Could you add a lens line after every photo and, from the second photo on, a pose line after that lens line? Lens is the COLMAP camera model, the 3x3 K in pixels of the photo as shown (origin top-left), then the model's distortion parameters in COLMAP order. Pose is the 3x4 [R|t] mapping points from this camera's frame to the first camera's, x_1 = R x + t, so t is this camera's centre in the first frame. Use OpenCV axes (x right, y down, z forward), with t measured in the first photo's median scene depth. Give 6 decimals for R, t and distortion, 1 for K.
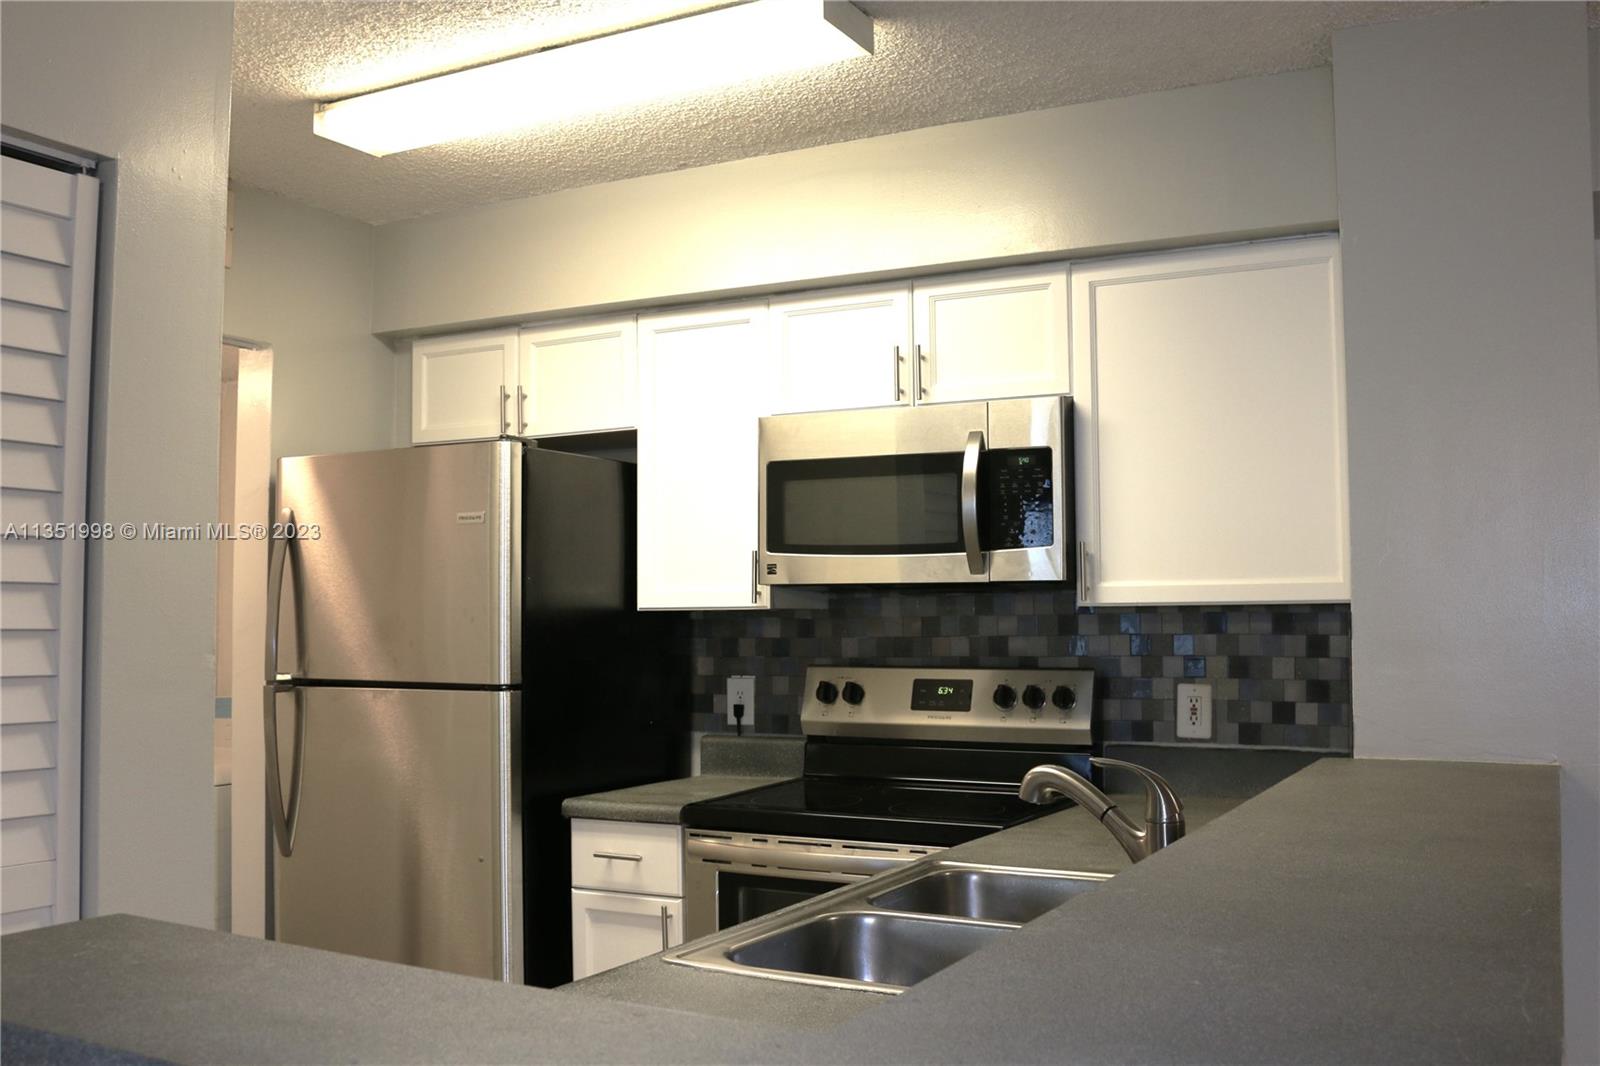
lens RADIAL K [[1511.3, 0, 803.3], [0, 1511.3, 536.5], [0, 0, 1]] dist [-0.121098, 0.000000]
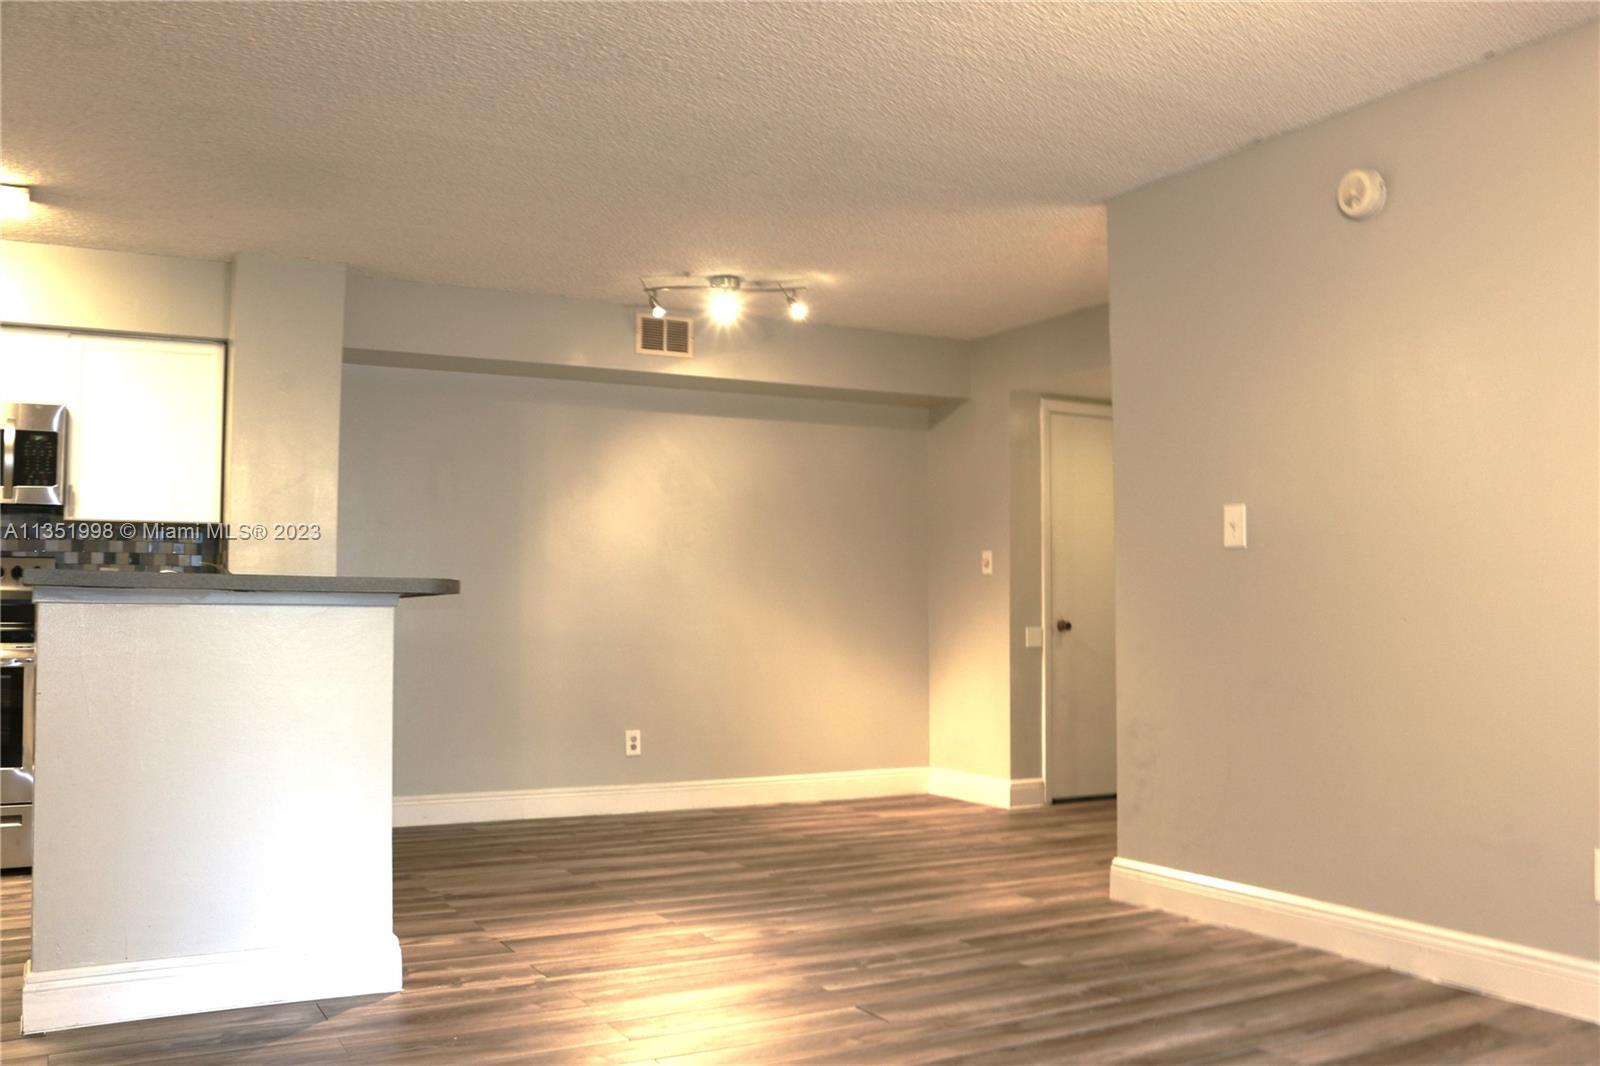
lens RADIAL K [[1383.1, 0, 803.2], [0, 1383.1, 533.9], [0, 0, 1]] dist [-0.142940, 0.120712]
pose [[0.546378, 0.050483, 0.836016, -0.656092], [-0.042892, 0.998559, -0.032267, 0.073570], [-0.836439, -0.018228, 0.547756, -0.619954]]
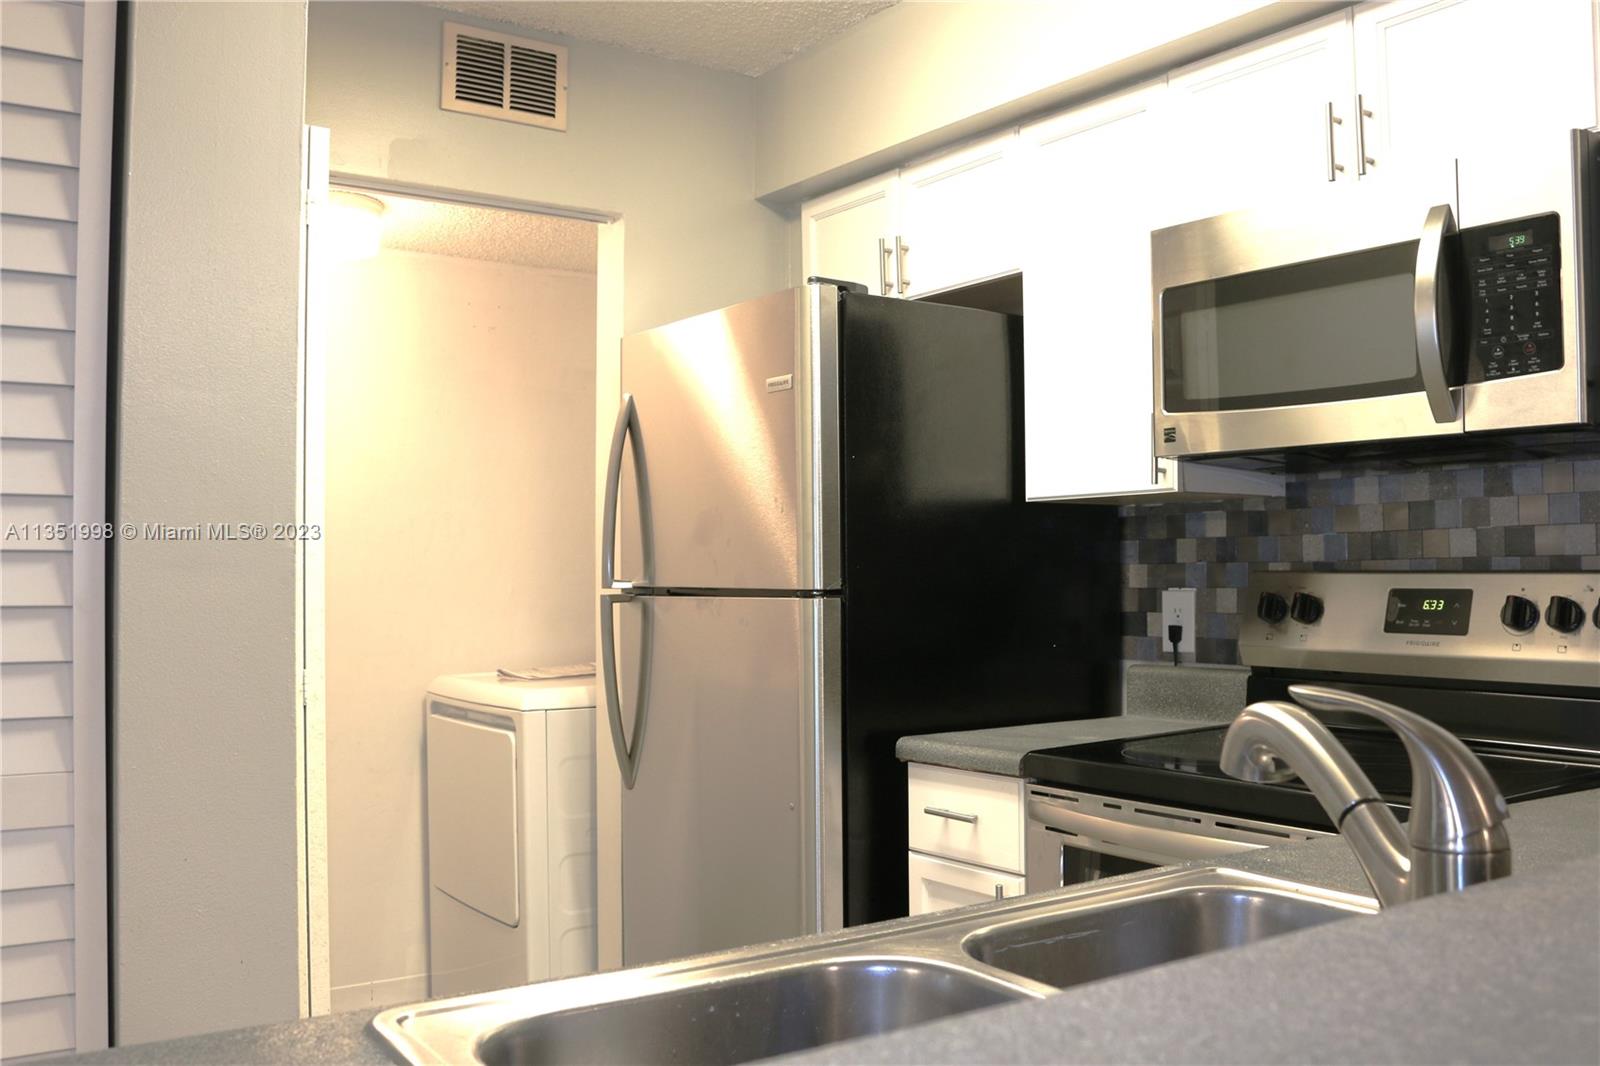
lens RADIAL K [[1437.1, 0, 794.1], [0, 1437.1, 532.5], [0, 0, 1]] dist [-0.118192, 0.065113]
pose [[0.884318, -0.012939, -0.466706, 0.142532], [0.026002, 0.999429, 0.021561, 0.050064], [0.466161, -0.031202, 0.884150, 0.313193]]
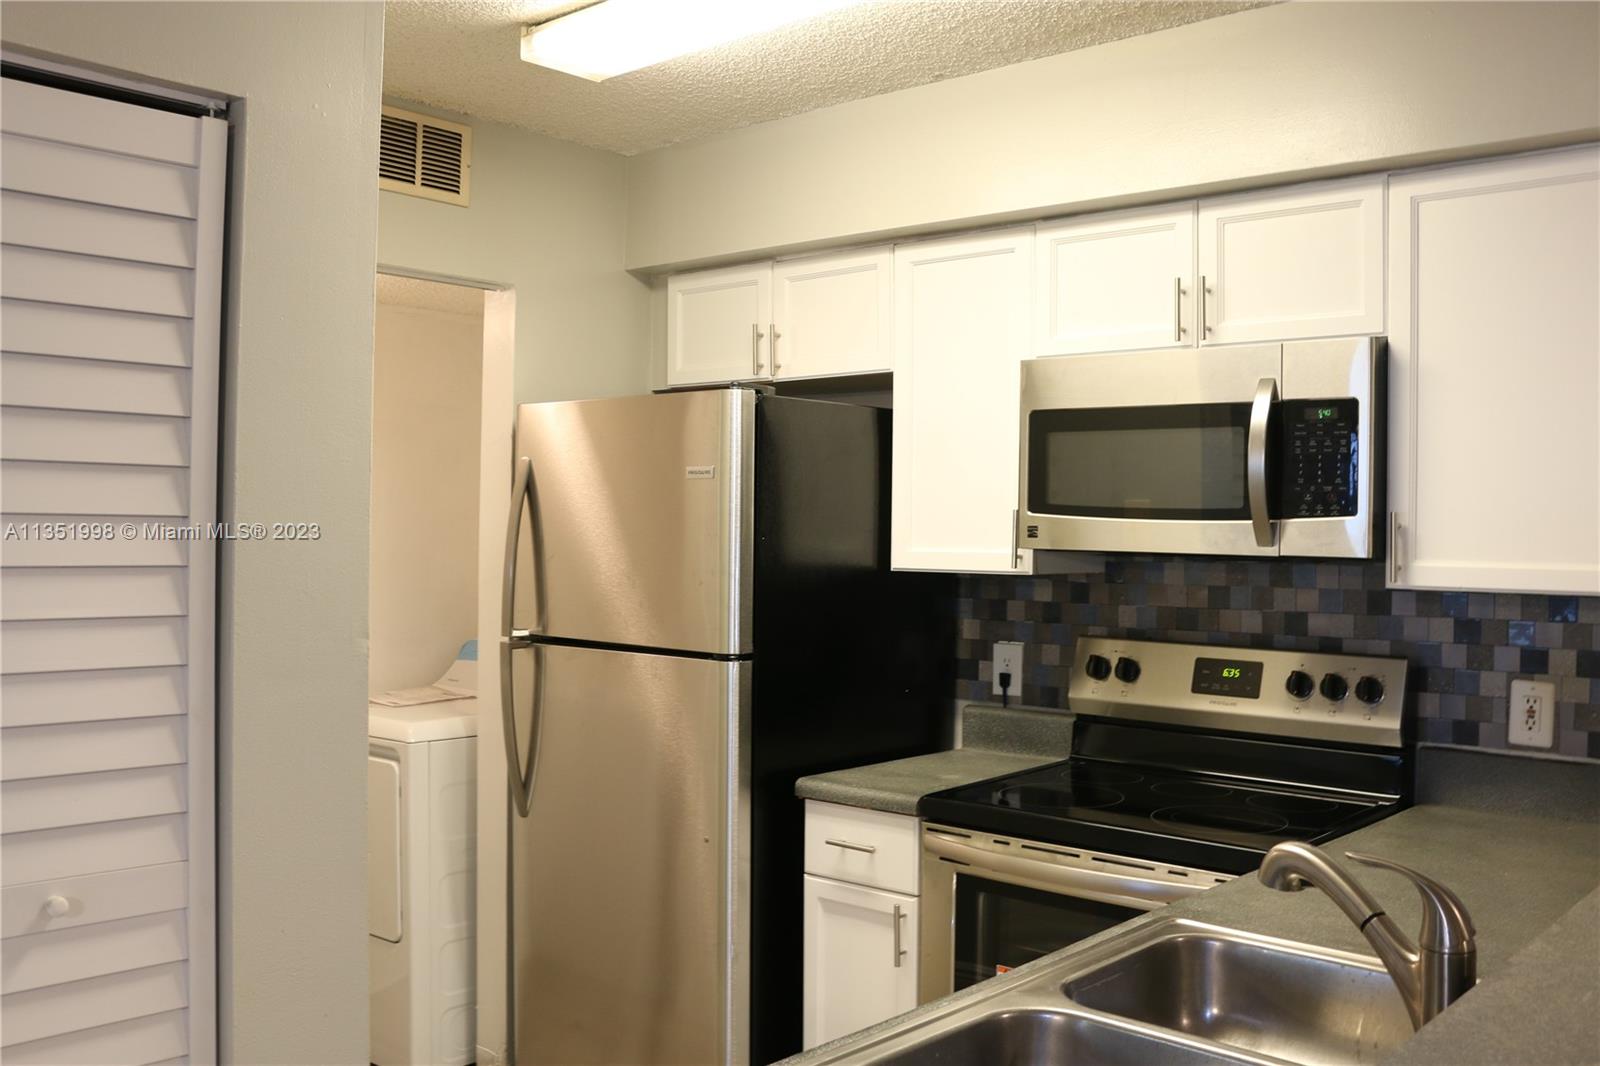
lens RADIAL K [[1463.1, 0, 795.5], [0, 1463.1, 531.3], [0, 0, 1]] dist [-0.101429, 0.000000]
pose [[0.969887, 0.019093, -0.242806, 0.053865], [-0.005050, 0.998285, 0.058328, -0.028708], [0.243503, -0.055346, 0.968320, 0.138187]]
